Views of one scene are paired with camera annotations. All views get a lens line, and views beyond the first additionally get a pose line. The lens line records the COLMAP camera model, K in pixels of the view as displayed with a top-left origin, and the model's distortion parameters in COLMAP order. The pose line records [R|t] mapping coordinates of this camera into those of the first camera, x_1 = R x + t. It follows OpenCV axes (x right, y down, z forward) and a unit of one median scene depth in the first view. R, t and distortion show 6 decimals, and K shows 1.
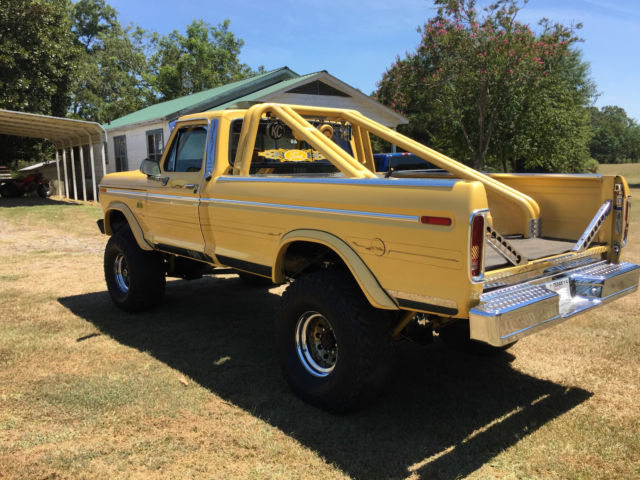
lens RADIAL K [[542.7, 0, 320.0], [0, 542.7, 231.1], [0, 0, 1]] dist [0.081135, -0.130562]
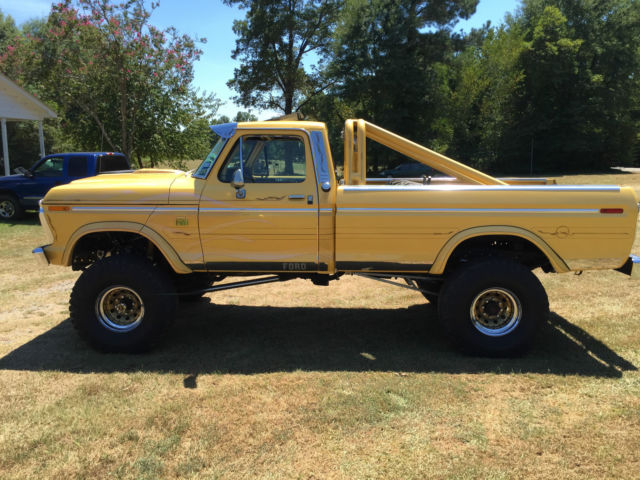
lens RADIAL K [[542.7, 0, 320.0], [0, 542.7, 231.1], [0, 0, 1]] dist [0.081135, -0.130562]
pose [[0.687114, -0.090599, 0.720879, -0.859725], [0.084713, 0.995418, 0.044358, -0.057485], [-0.721594, 0.030589, 0.691640, 0.265495]]
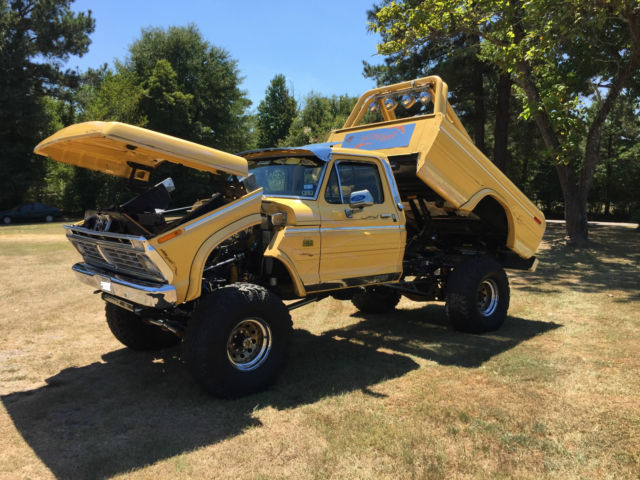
lens RADIAL K [[542.7, 0, 320.0], [0, 542.7, 231.1], [0, 0, 1]] dist [0.081135, -0.130562]
pose [[0.017709, -0.048169, 0.998682, -1.263382], [0.117960, 0.991964, 0.045753, -0.110649], [-0.992860, 0.116994, 0.023249, 1.029111]]
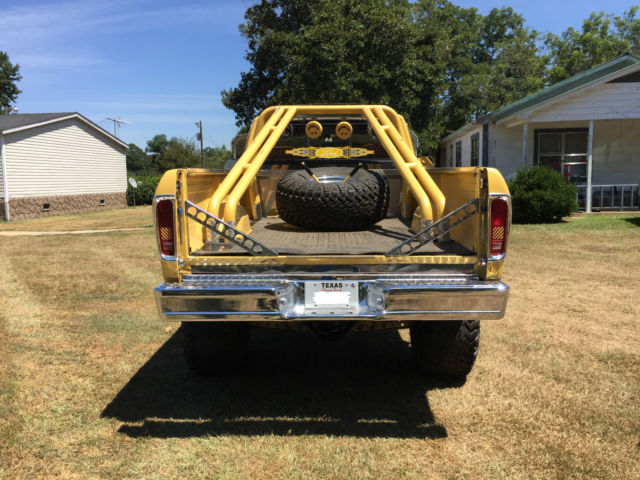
lens RADIAL K [[542.7, 0, 320.0], [0, 542.7, 231.1], [0, 0, 1]] dist [0.081135, -0.130562]
pose [[0.750106, 0.071371, -0.657455, 0.659298], [-0.078396, 0.996746, 0.018759, -0.005508], [0.656655, 0.037471, 0.753260, 0.199435]]
